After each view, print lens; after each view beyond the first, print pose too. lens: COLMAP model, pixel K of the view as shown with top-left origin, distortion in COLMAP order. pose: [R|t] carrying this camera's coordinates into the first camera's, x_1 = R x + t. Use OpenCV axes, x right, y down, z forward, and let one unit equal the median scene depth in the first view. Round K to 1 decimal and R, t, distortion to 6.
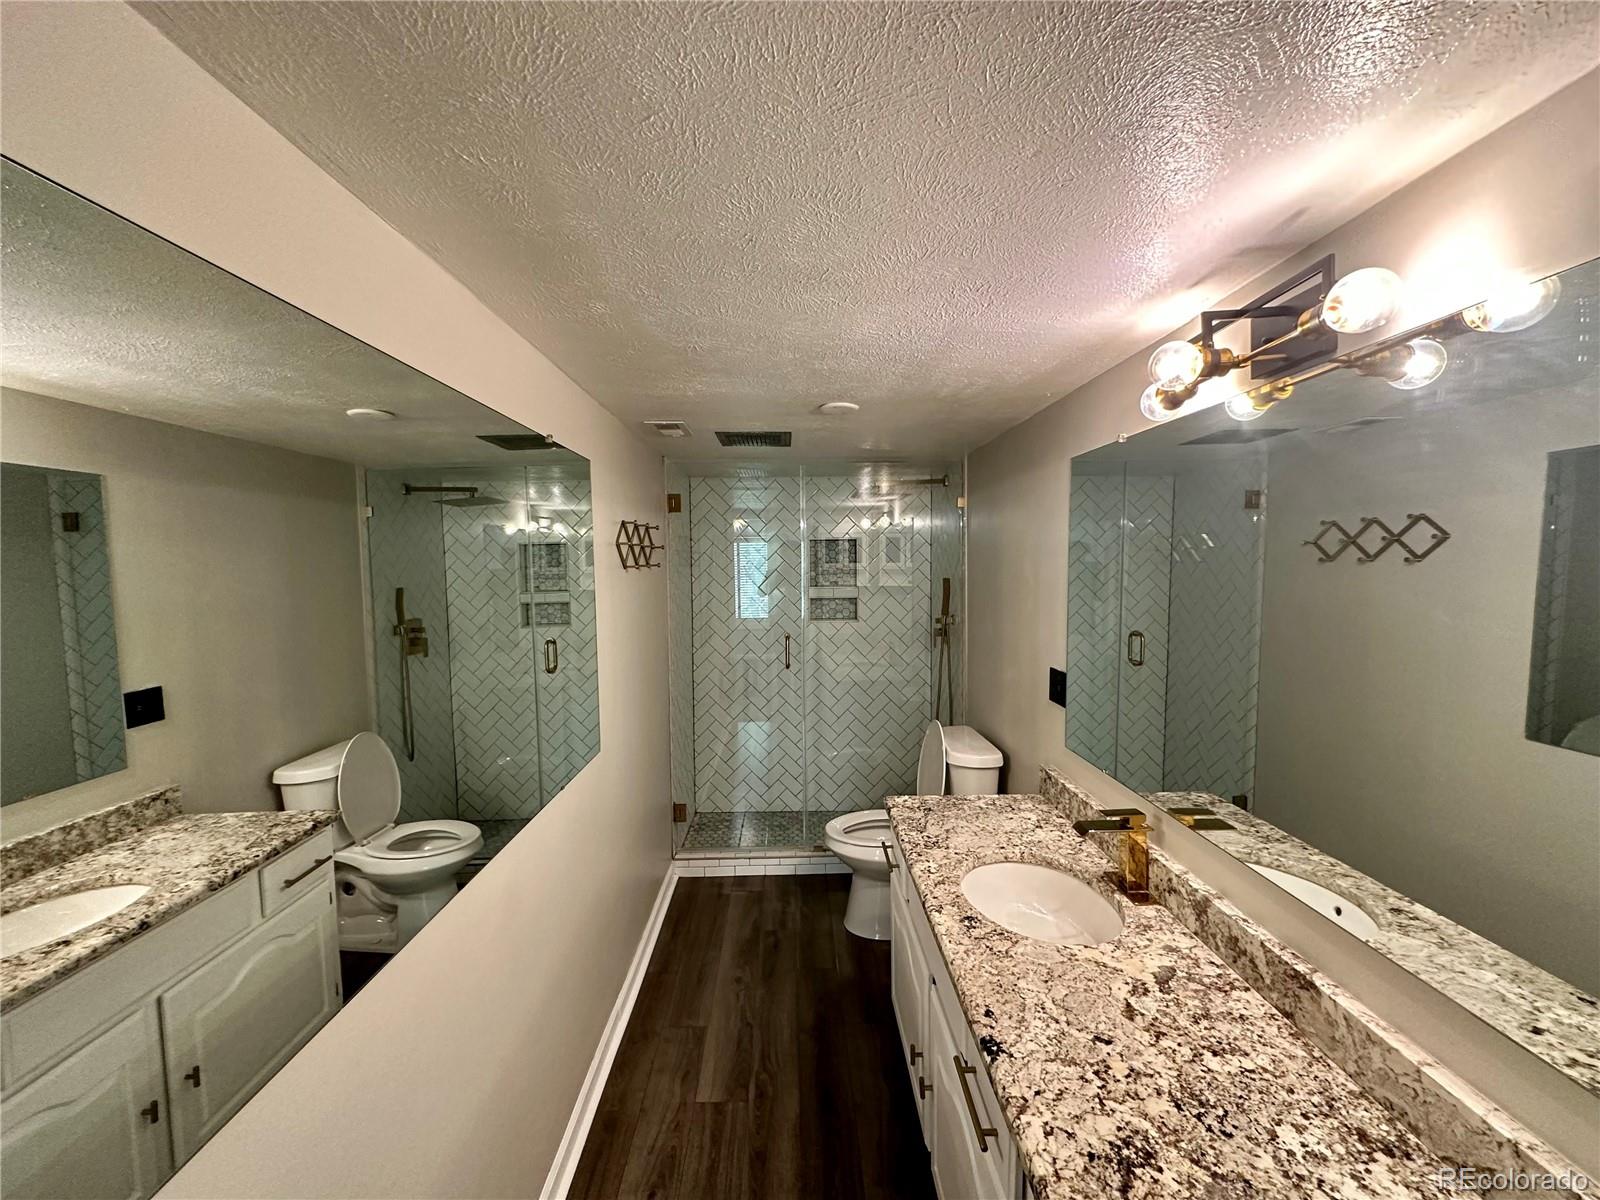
lens RADIAL K [[638.6, 0, 801.5], [0, 638.6, 600.2], [0, 0, 1]] dist [0.009522, 0.000242]
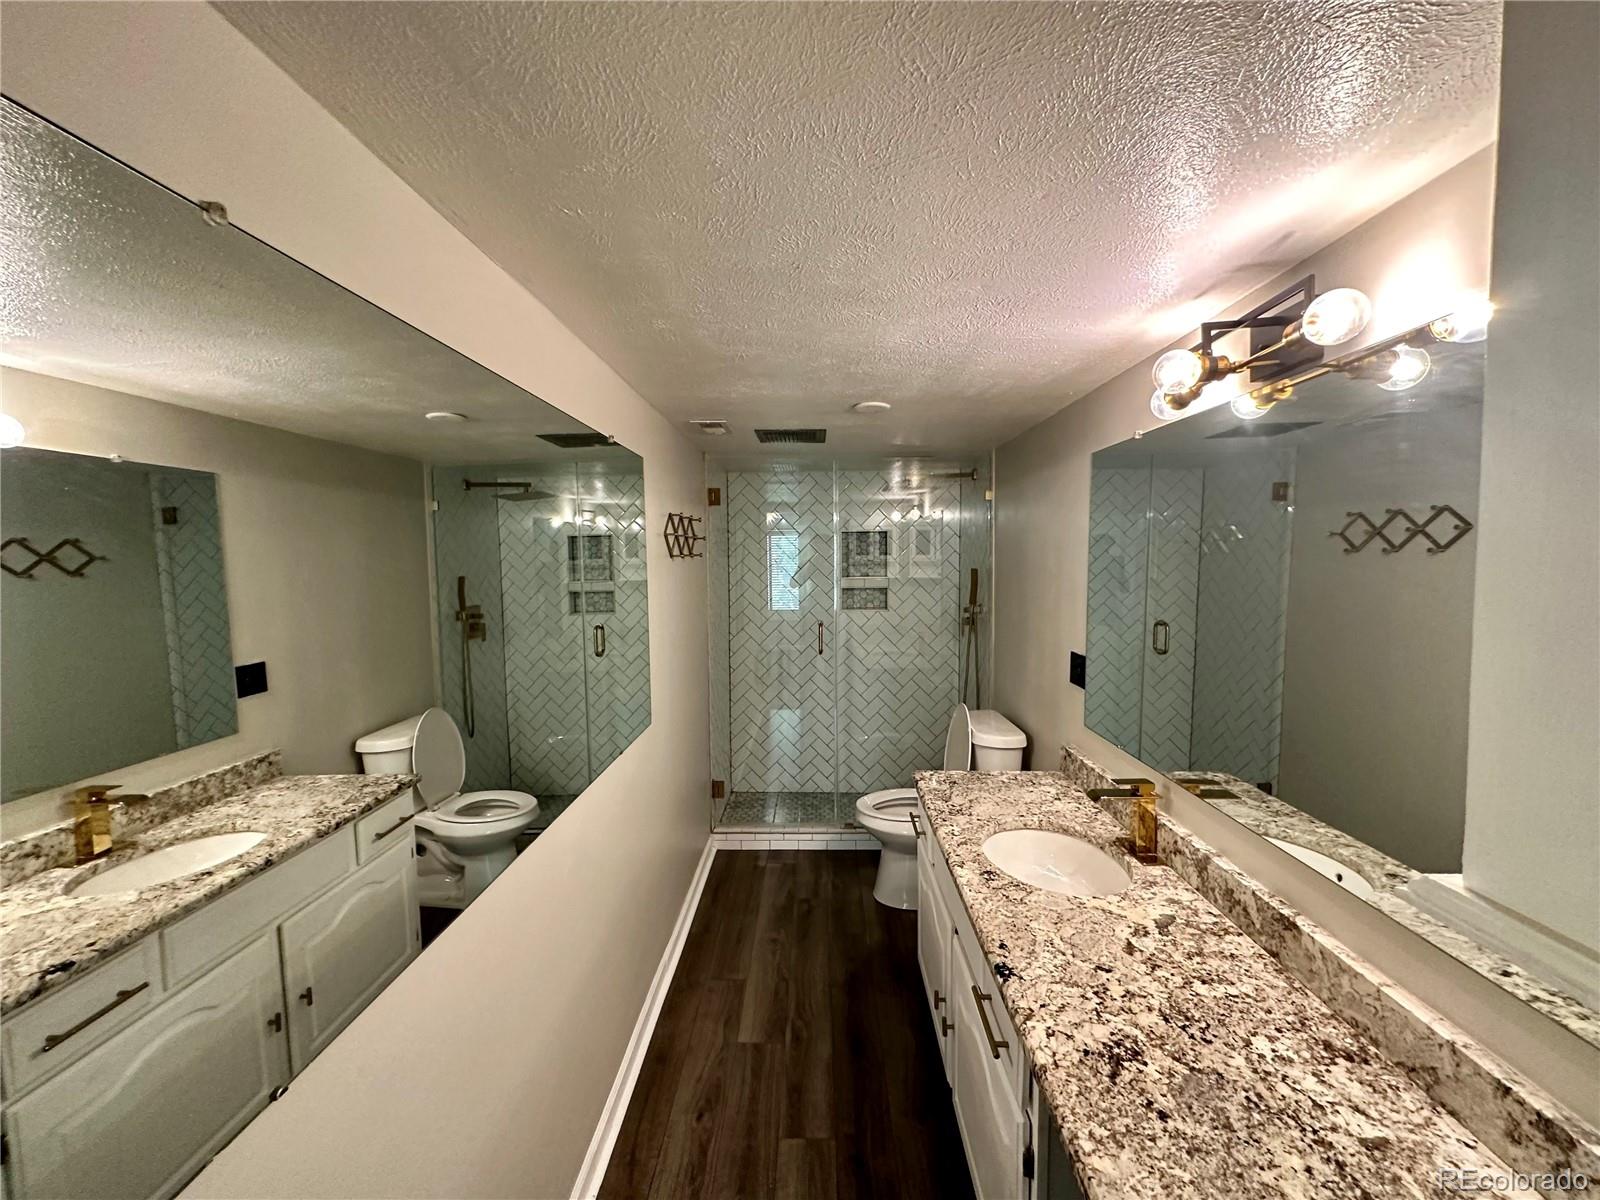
lens RADIAL K [[638.6, 0, 801.5], [0, 638.6, 600.2], [0, 0, 1]] dist [0.009522, 0.000242]
pose [[0.998927, 0.004727, -0.046076, -0.009103], [-0.004272, 0.999941, 0.009954, 0.013892], [0.046120, -0.009747, 0.998888, -0.089505]]
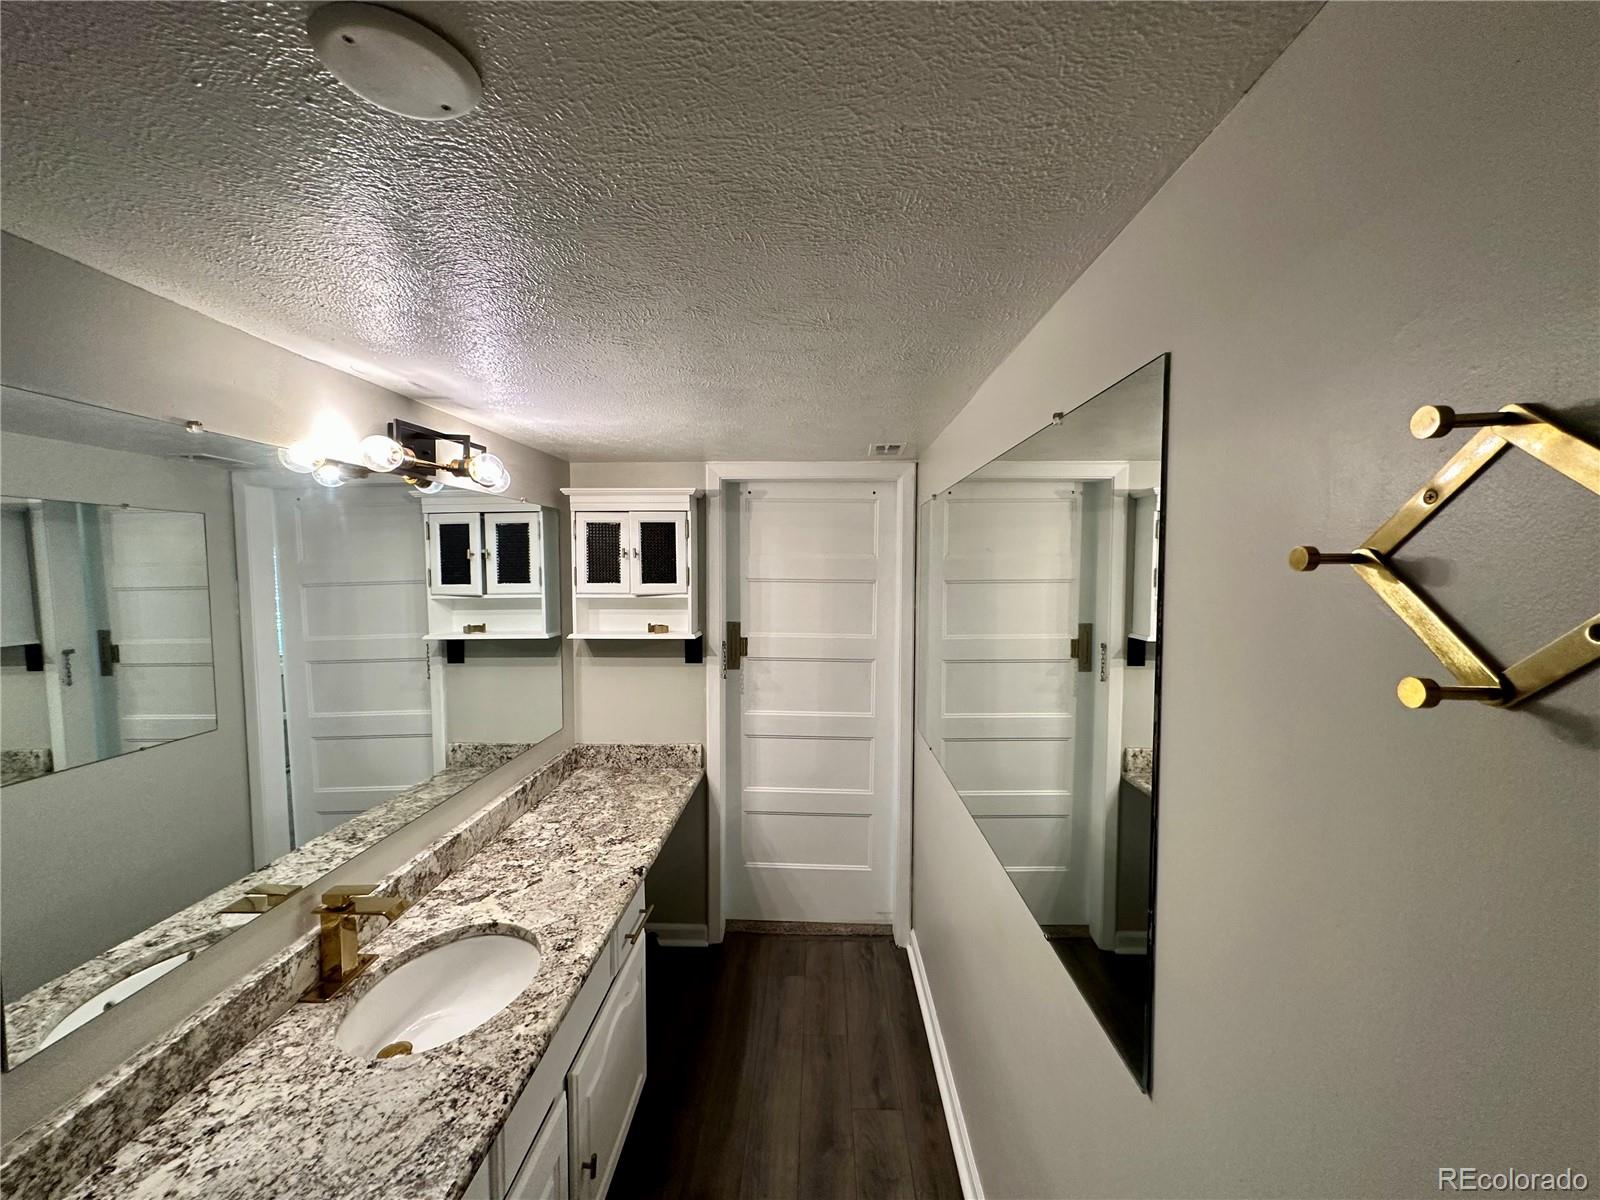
lens RADIAL K [[638.6, 0, 801.5], [0, 638.6, 600.2], [0, 0, 1]] dist [0.009522, 0.000242]
pose [[-0.998539, 0.017412, 0.051154, -0.144801], [0.022860, 0.993895, 0.107934, -0.123875], [-0.048963, 0.108946, -0.992841, 1.535802]]
